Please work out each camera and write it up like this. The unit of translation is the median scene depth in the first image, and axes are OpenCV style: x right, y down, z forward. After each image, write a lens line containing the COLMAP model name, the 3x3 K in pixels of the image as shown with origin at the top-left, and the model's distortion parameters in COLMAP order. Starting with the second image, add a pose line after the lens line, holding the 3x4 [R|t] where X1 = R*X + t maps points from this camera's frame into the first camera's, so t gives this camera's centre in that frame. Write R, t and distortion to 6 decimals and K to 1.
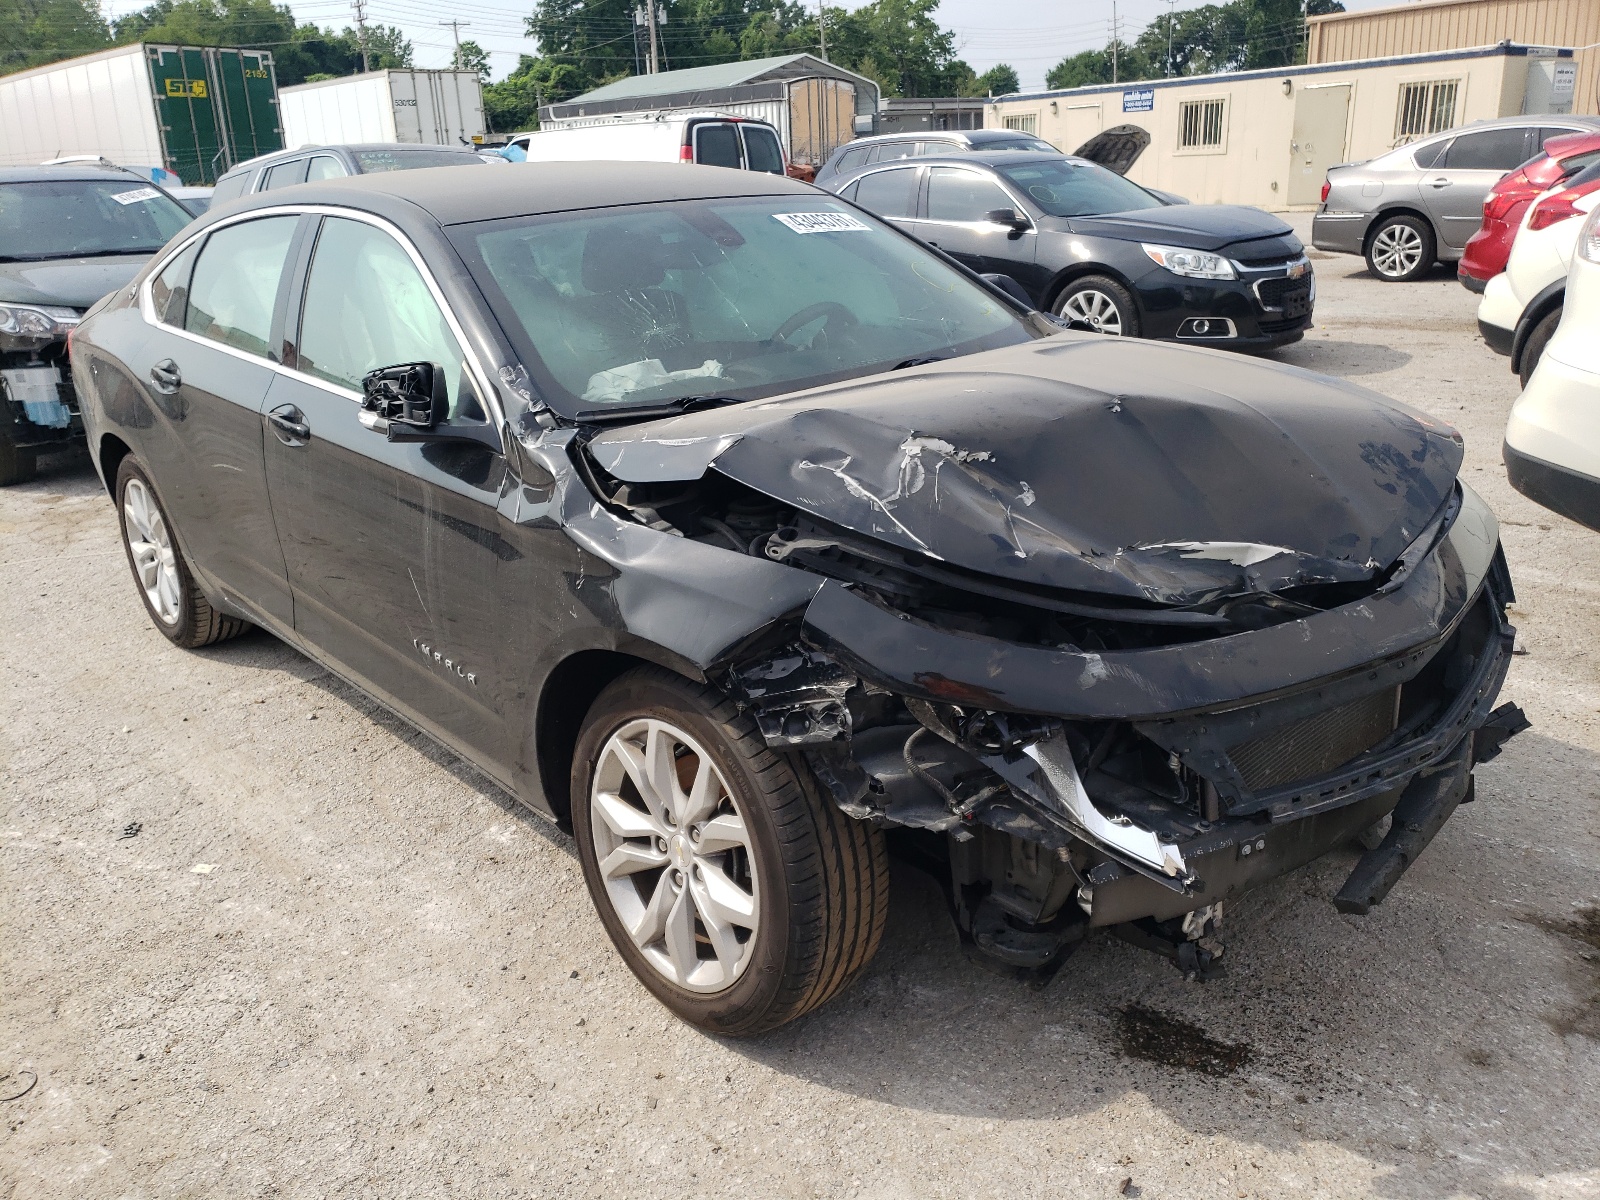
lens RADIAL K [[1264.7, 0, 800.0], [0, 1264.7, 600.0], [0, 0, 1]] dist [0.033180, -0.014233]
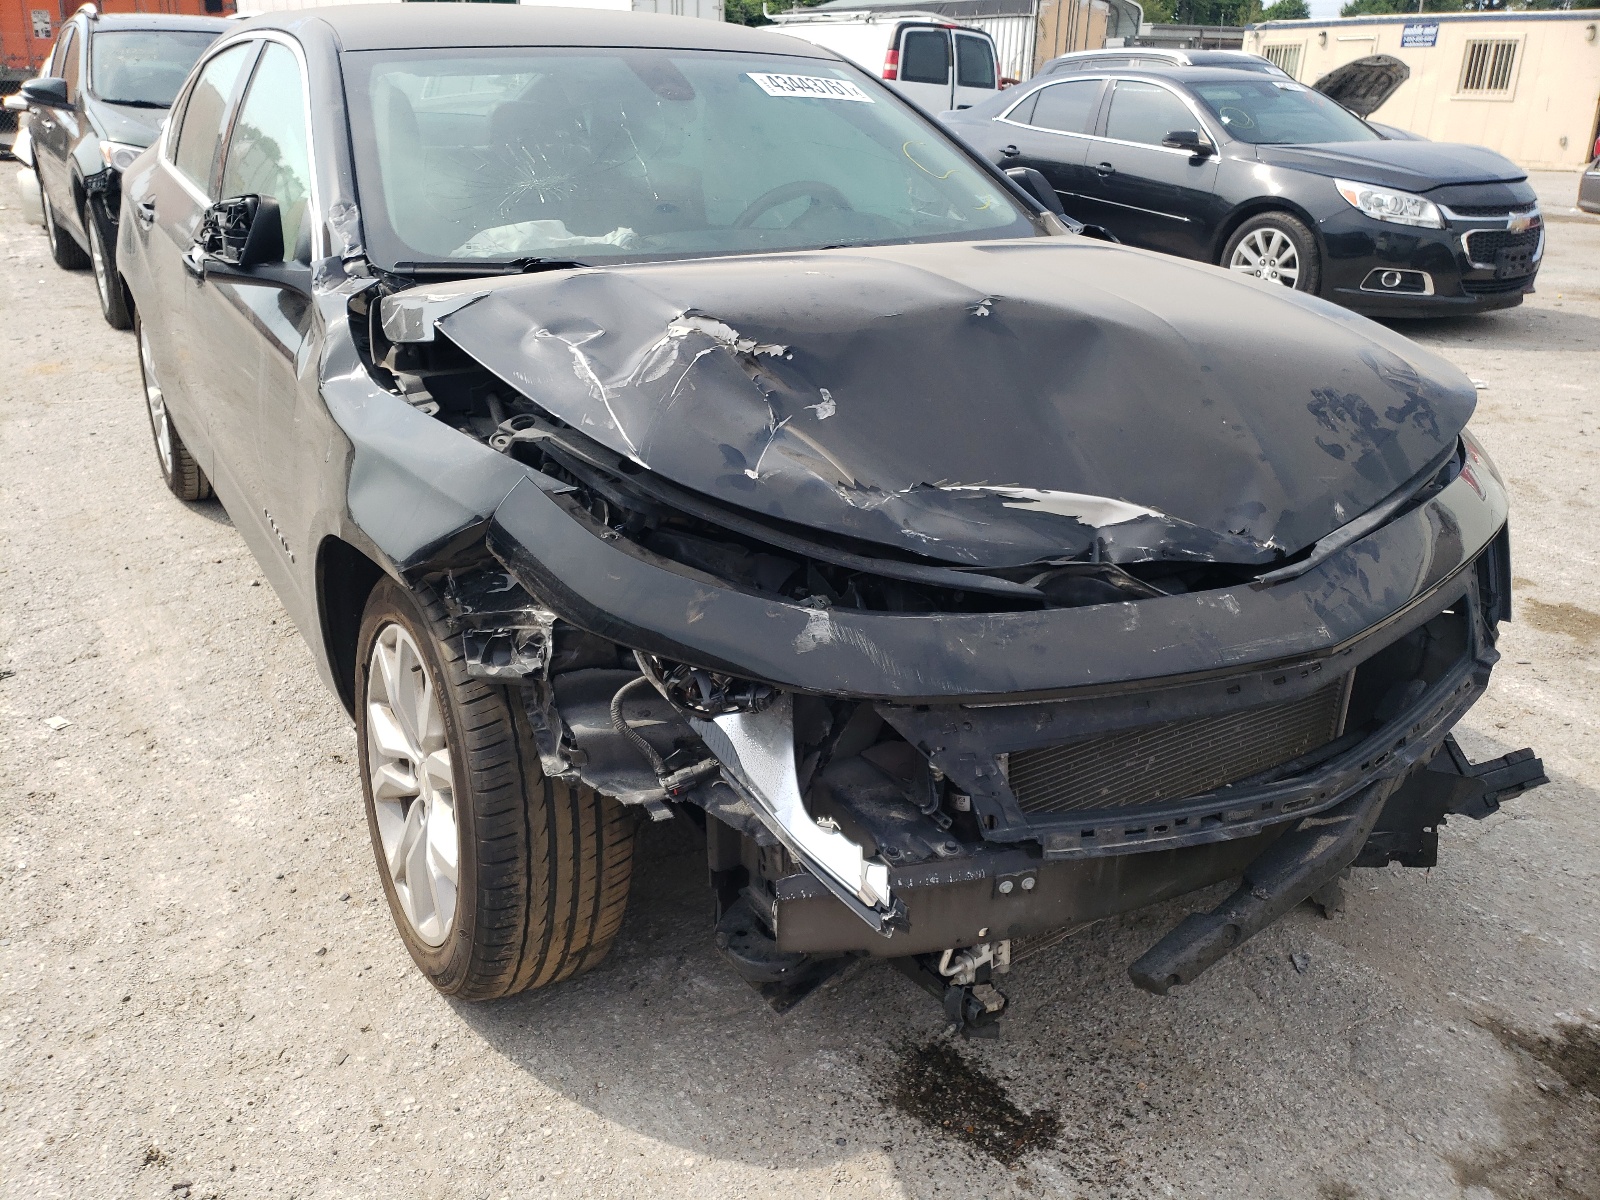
lens RADIAL K [[1264.7, 0, 800.0], [0, 1264.7, 600.0], [0, 0, 1]] dist [0.033180, -0.014233]
pose [[0.980000, 0.127323, -0.152932, 0.281728], [-0.118799, 0.990875, 0.063673, -0.009799], [0.159643, -0.044231, 0.986183, 0.197028]]
